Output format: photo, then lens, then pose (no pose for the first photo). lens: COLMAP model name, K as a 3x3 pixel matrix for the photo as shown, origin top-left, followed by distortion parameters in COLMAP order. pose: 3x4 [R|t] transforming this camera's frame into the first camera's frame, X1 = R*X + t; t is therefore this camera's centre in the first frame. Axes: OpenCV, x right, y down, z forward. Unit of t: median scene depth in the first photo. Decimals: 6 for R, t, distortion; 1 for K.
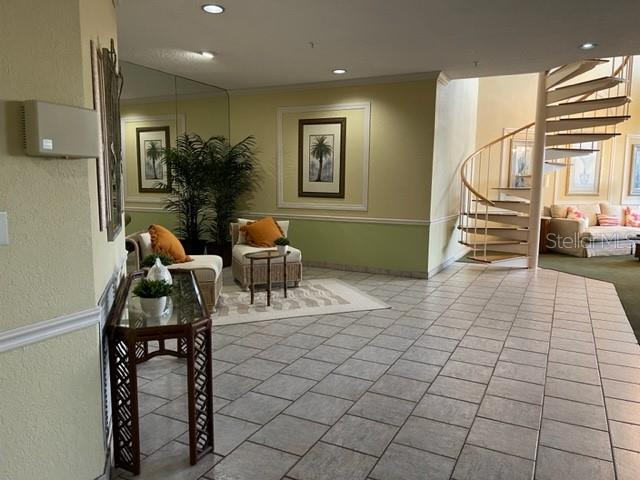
lens RADIAL K [[498.2, 0, 320.0], [0, 498.2, 240.0], [0, 0, 1]] dist [0.156315, -0.173050]
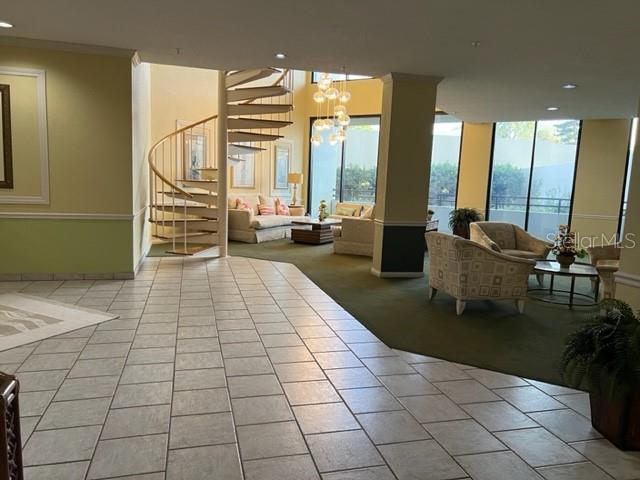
lens RADIAL K [[498.2, 0, 320.0], [0, 498.2, 240.0], [0, 0, 1]] dist [0.156315, -0.173050]
pose [[0.747037, -0.064042, 0.661691, -0.128031], [0.051401, 0.997934, 0.038554, -0.009809], [-0.662793, 0.005210, 0.748785, 0.085623]]
